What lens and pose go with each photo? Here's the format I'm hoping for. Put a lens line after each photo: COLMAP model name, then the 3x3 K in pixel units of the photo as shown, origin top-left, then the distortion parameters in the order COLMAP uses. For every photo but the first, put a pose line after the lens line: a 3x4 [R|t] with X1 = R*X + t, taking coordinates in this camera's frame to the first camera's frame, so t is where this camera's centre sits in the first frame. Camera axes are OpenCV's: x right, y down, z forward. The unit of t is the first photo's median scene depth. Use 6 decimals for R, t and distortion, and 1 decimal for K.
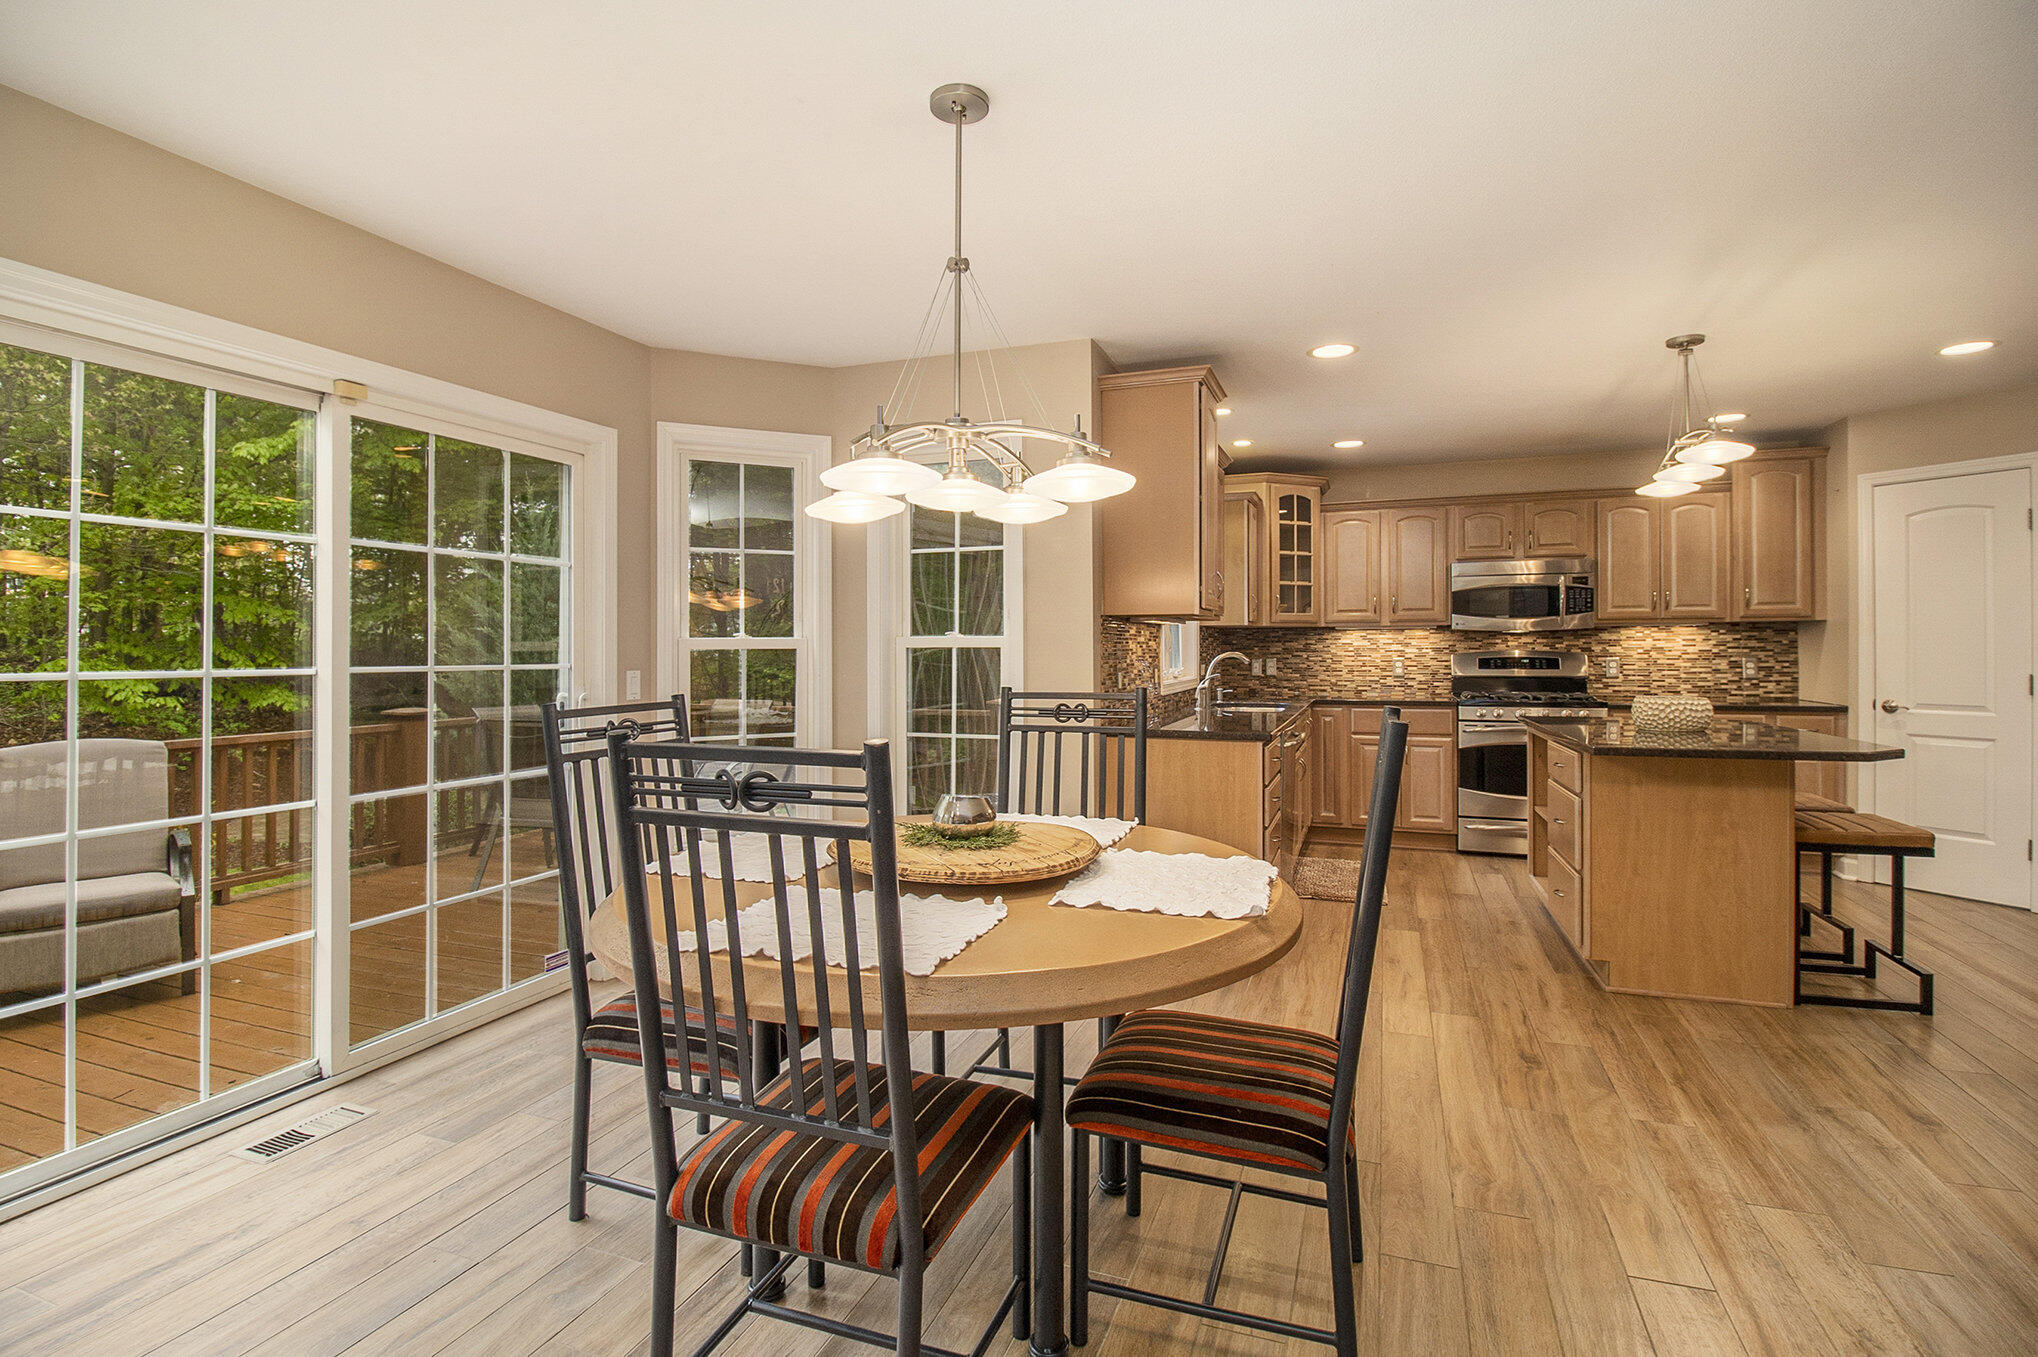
lens RADIAL K [[964.3, 0, 1009.9], [0, 964.3, 648.7], [0, 0, 1]] dist [-0.013959, -0.002630]
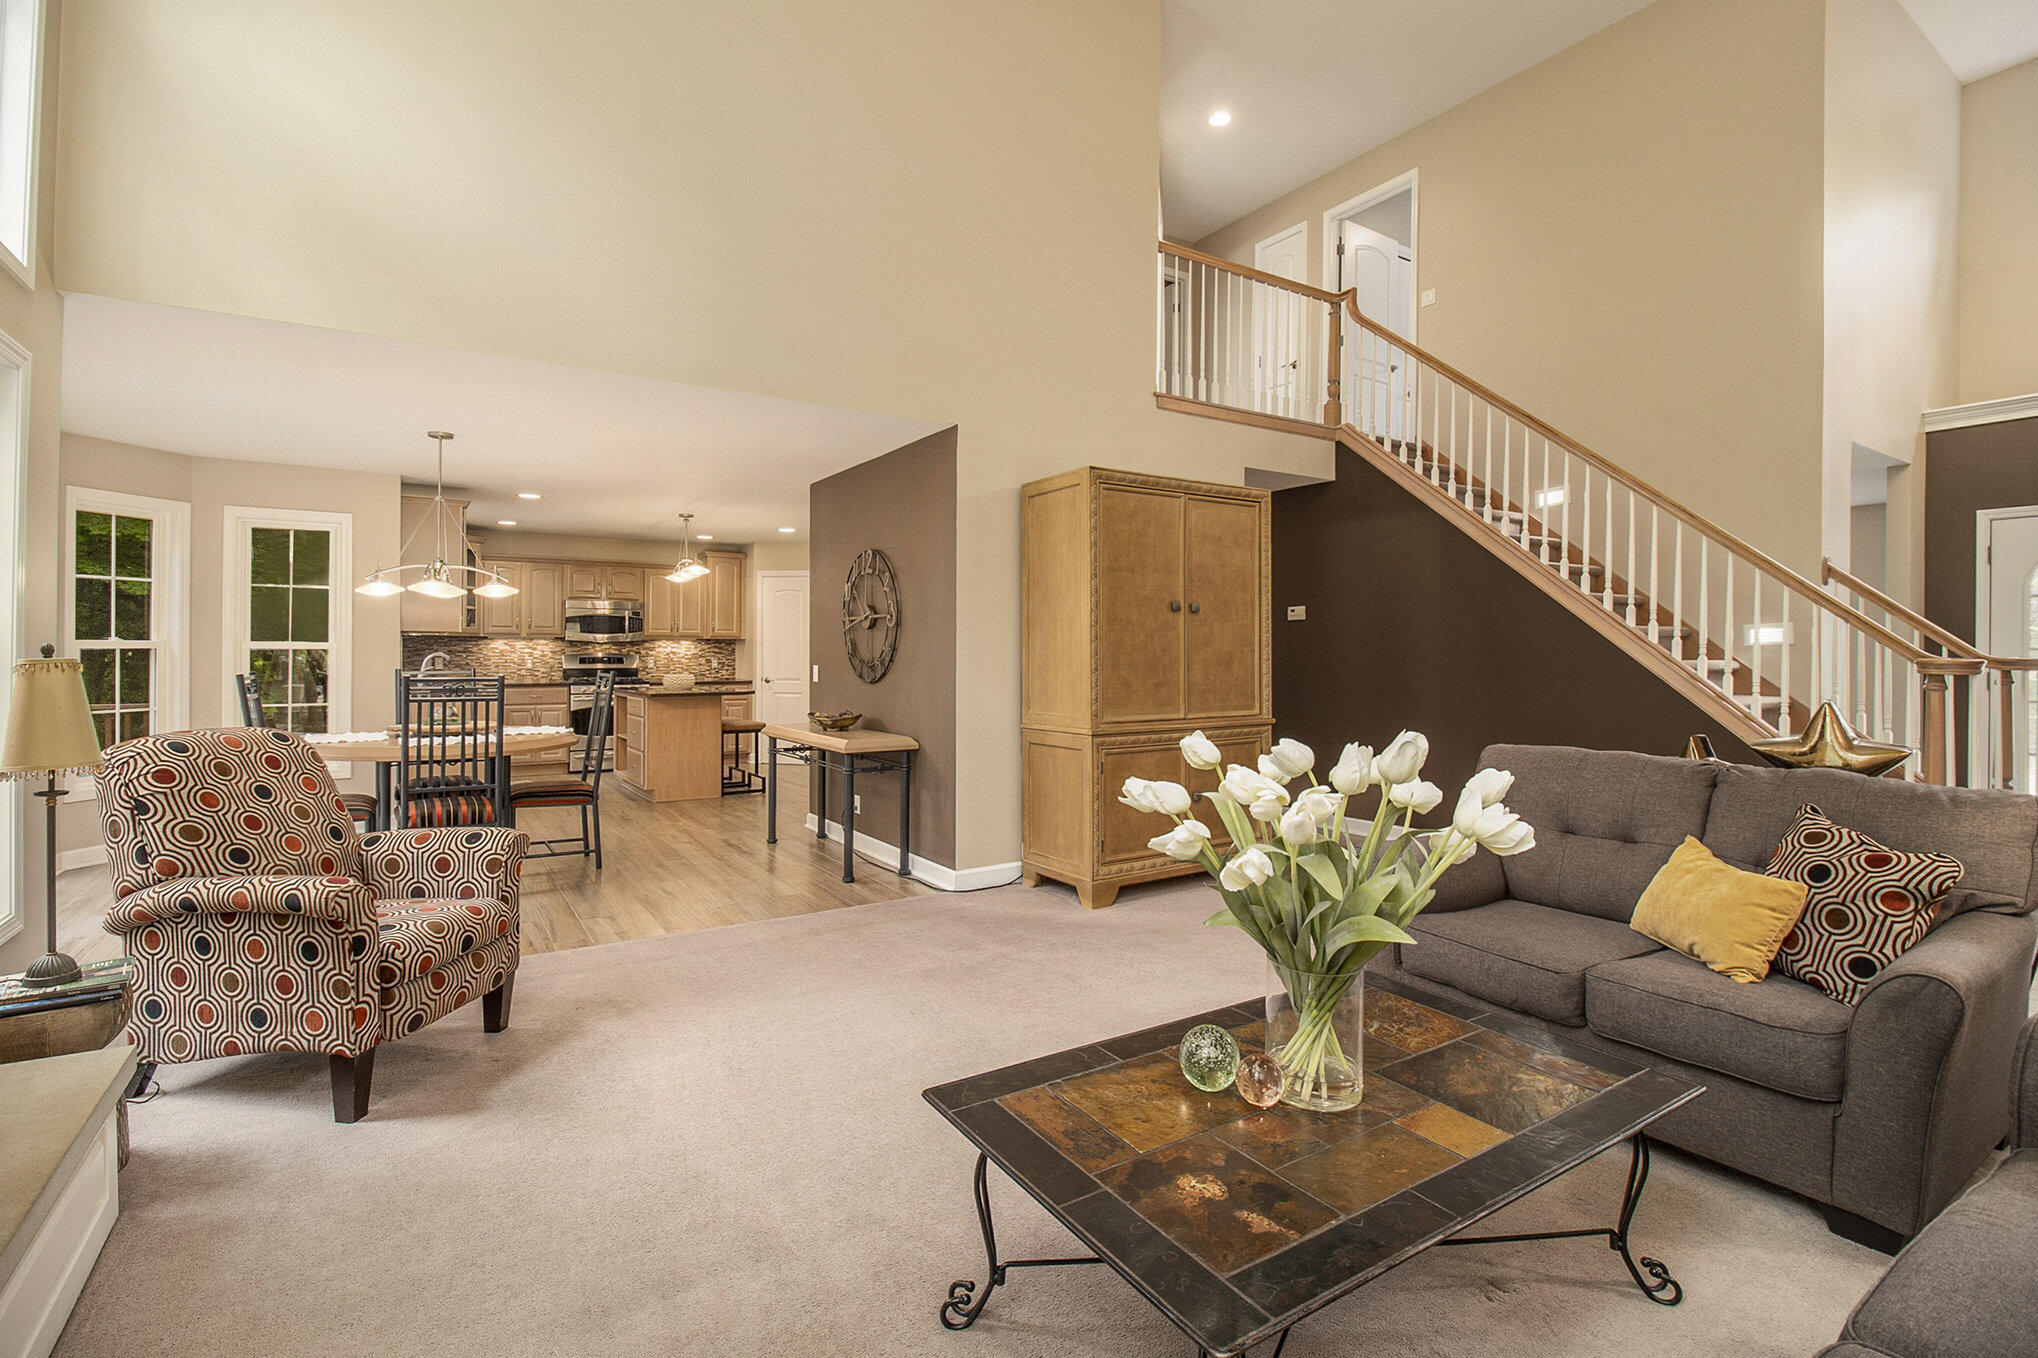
lens RADIAL K [[964.3, 0, 993.5], [0, 964.3, 652.1], [0, 0, 1]] dist [-0.013959, -0.002630]
pose [[0.606263, 0.007427, 0.795230, -0.426570], [-0.008498, 0.999960, -0.002860, -0.000797], [-0.795219, -0.005024, 0.606302, -0.619172]]
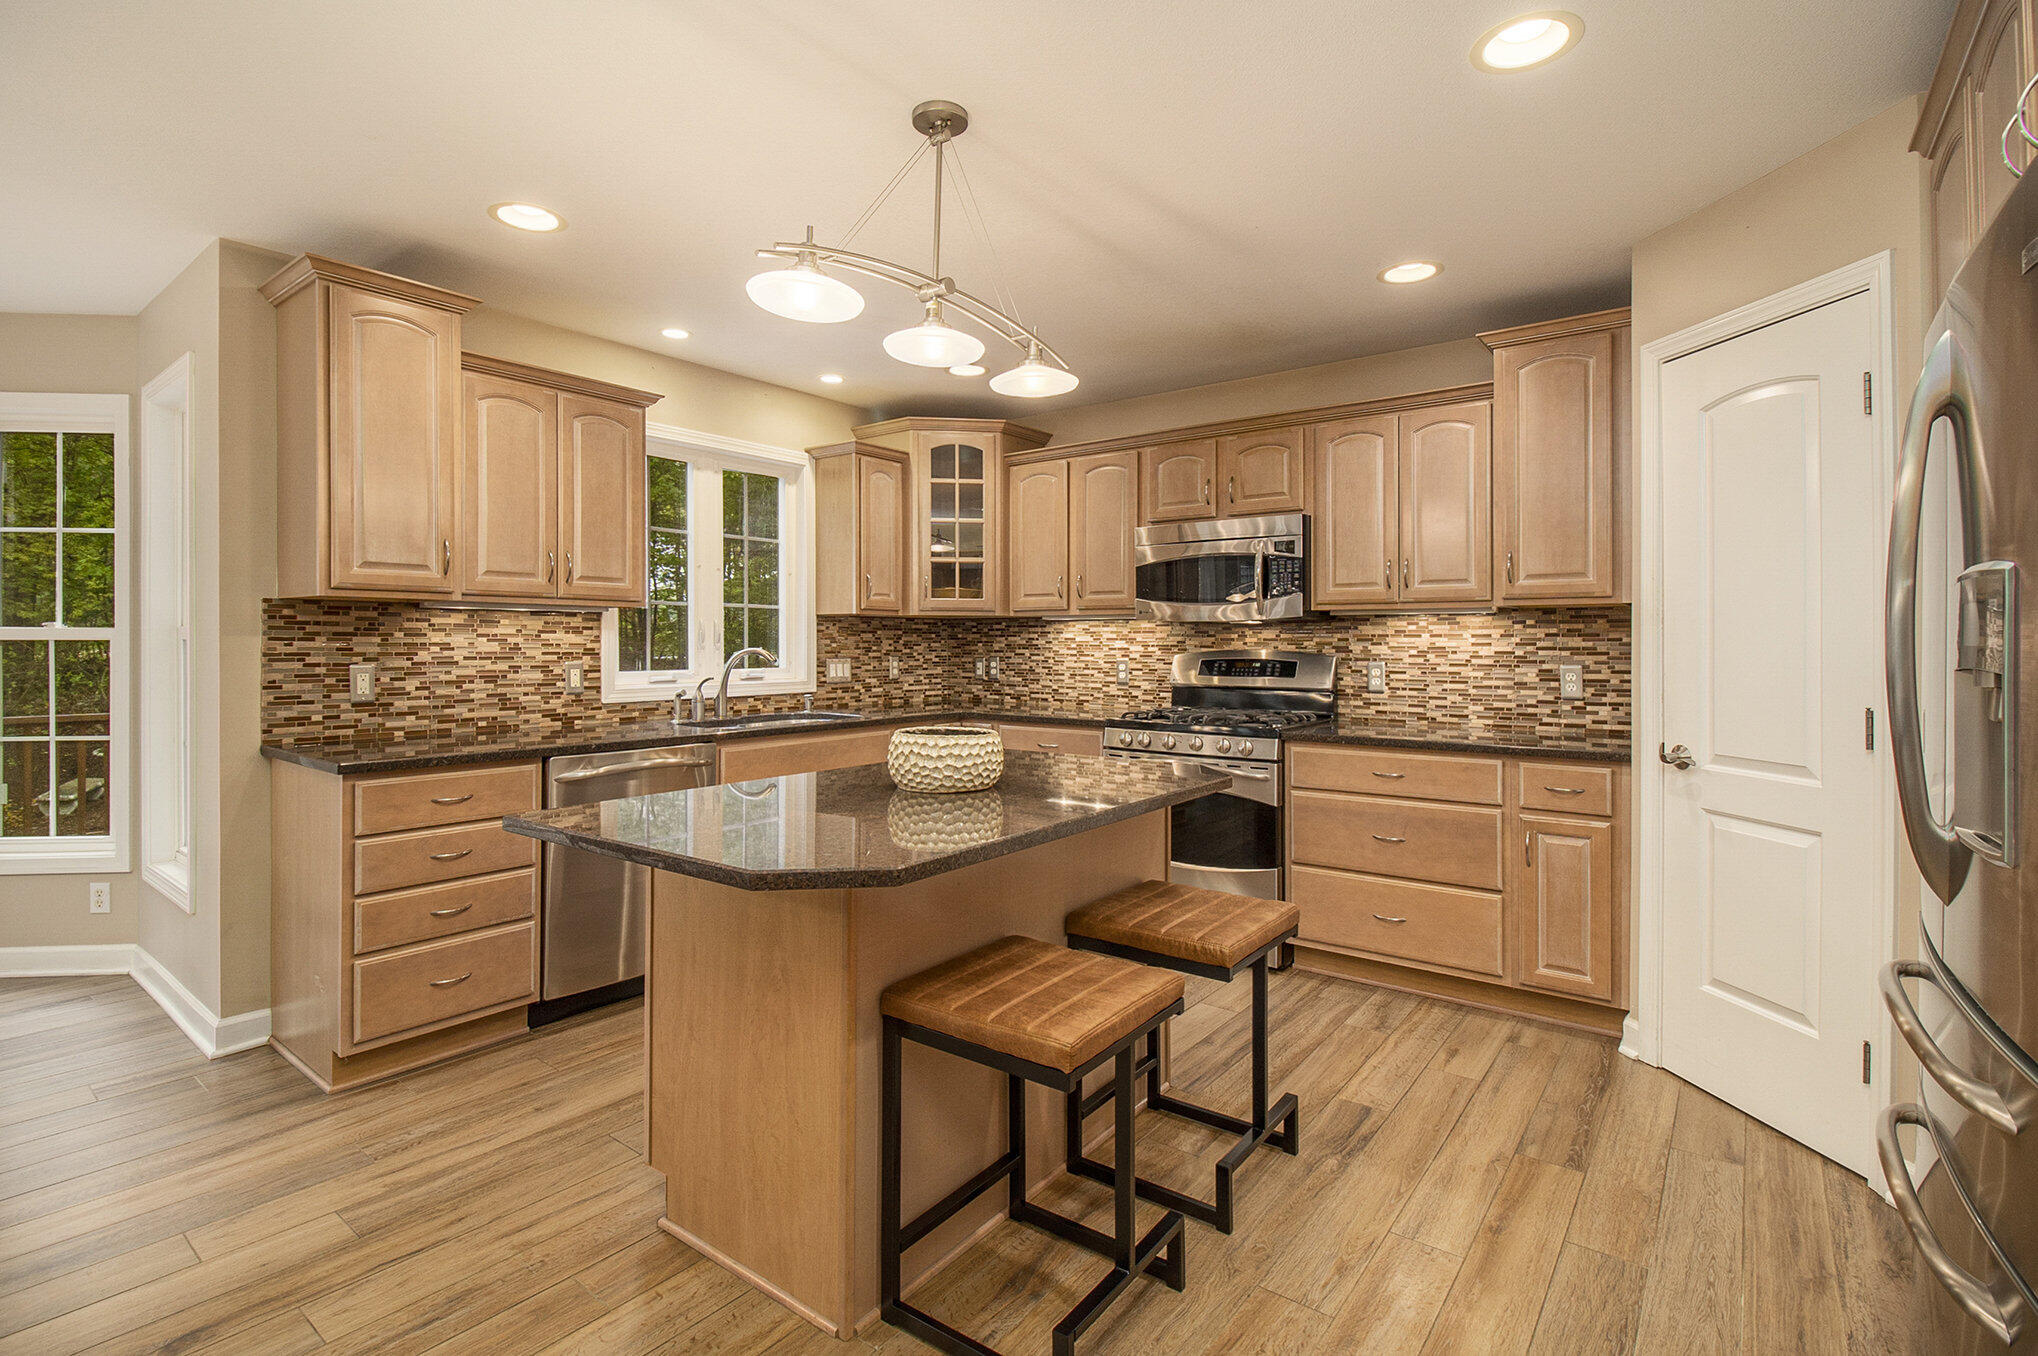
lens RADIAL K [[964.3, 0, 994.9], [0, 964.3, 641.8], [0, 0, 1]] dist [-0.013959, -0.002630]
pose [[0.958171, 0.007424, -0.286100, 0.570574], [-0.007863, 0.999969, -0.000384, -0.002397], [0.286088, 0.002618, 0.958200, 0.284497]]
